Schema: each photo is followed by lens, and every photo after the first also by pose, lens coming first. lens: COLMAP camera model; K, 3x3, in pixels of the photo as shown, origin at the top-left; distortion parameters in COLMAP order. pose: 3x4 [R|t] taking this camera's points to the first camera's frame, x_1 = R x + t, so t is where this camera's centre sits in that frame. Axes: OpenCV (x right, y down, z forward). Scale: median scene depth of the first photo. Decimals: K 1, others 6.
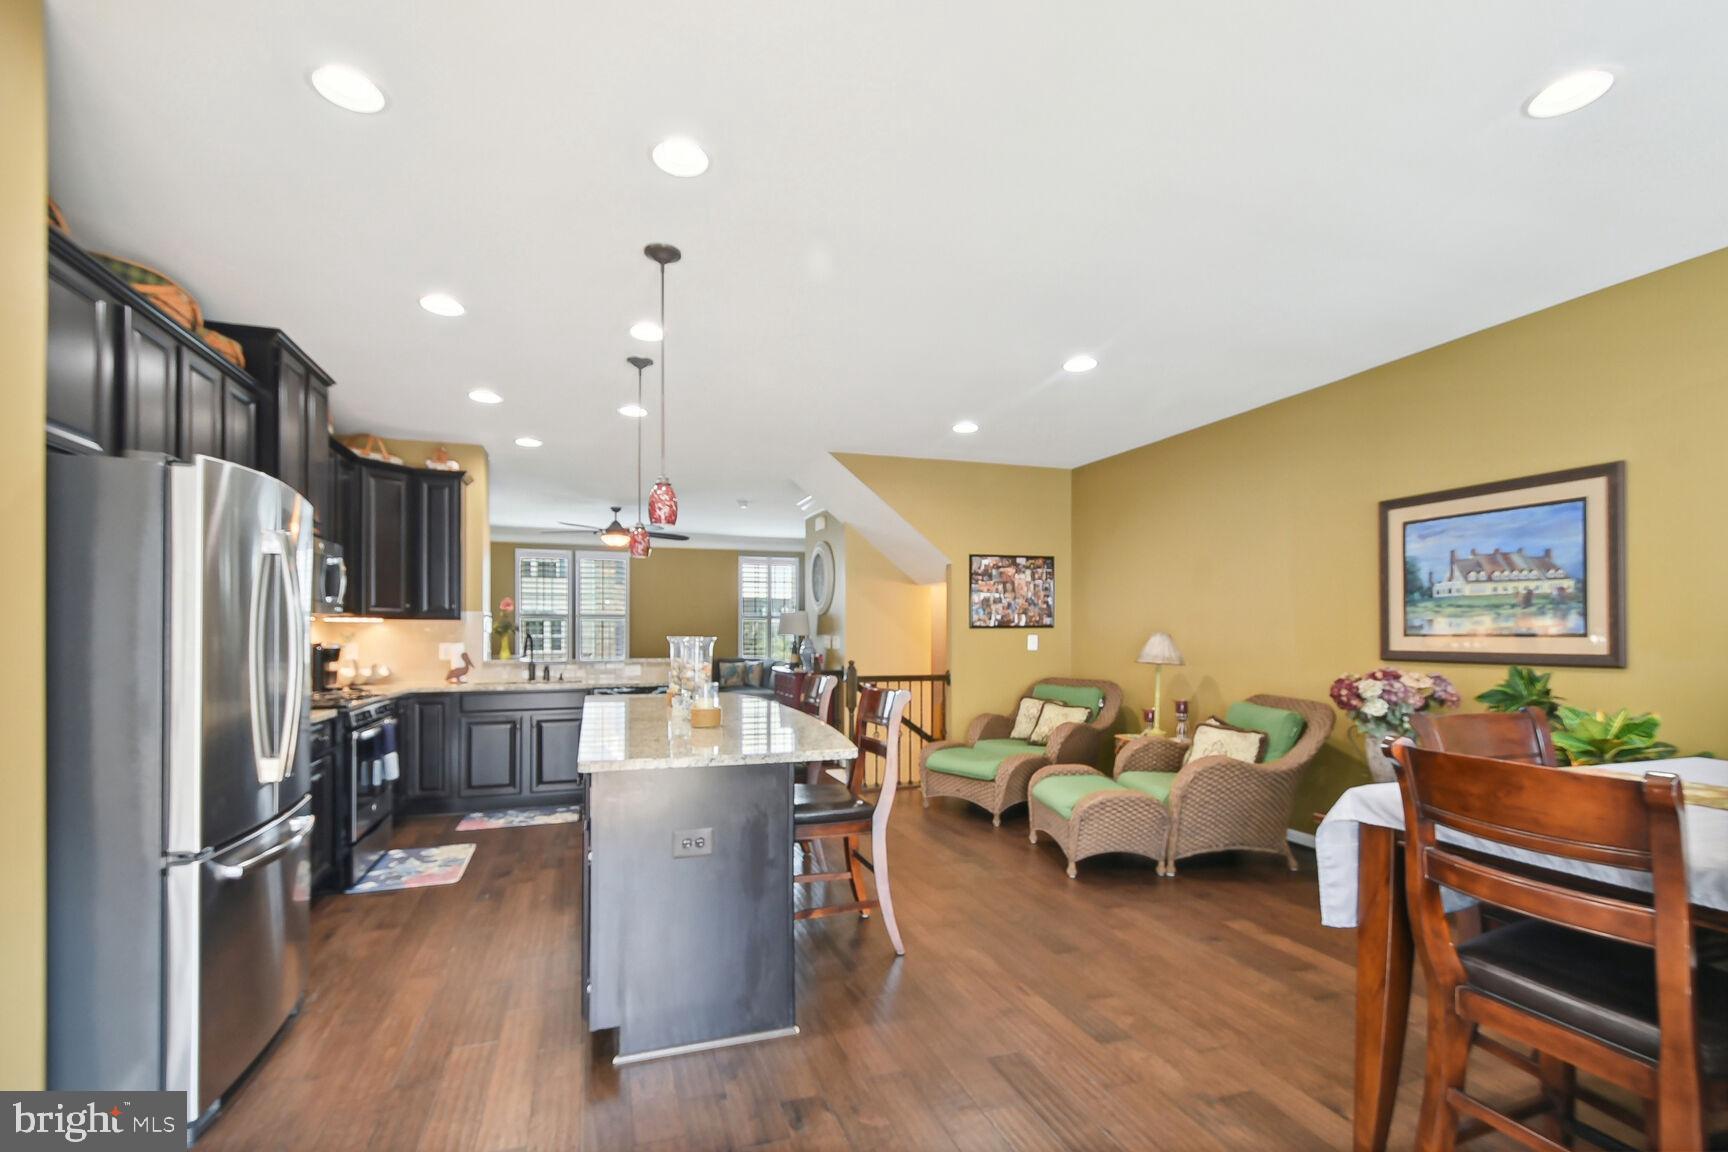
lens RADIAL K [[770.3, 0, 864.0], [0, 770.3, 629.1], [0, 0, 1]] dist [-0.000055, -0.000402]
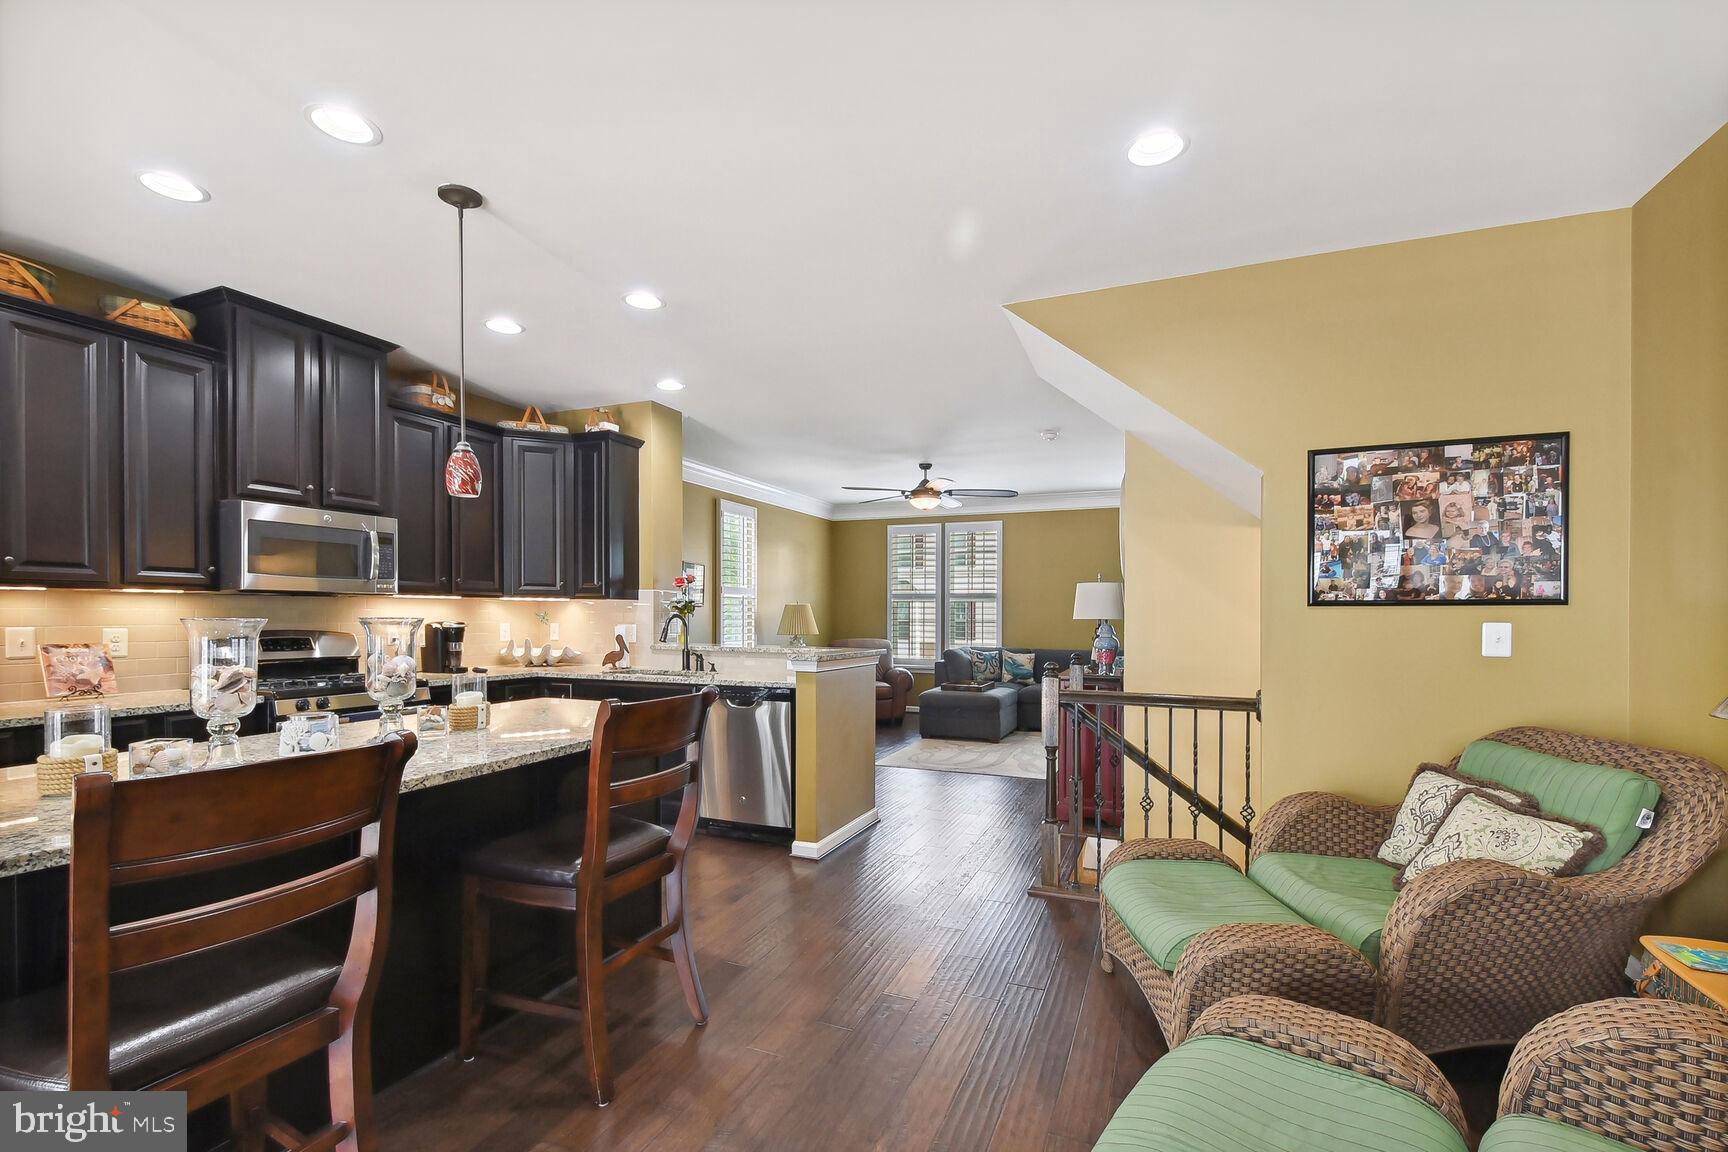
lens RADIAL K [[764.4, 0, 856.2], [0, 764.4, 627.1], [0, 0, 1]] dist [0.001059, -0.000551]
pose [[0.745372, 0.014449, -0.666492, 0.240671], [-0.000971, 0.999788, 0.020589, 0.002362], [0.666648, -0.014699, 0.745228, 0.450047]]
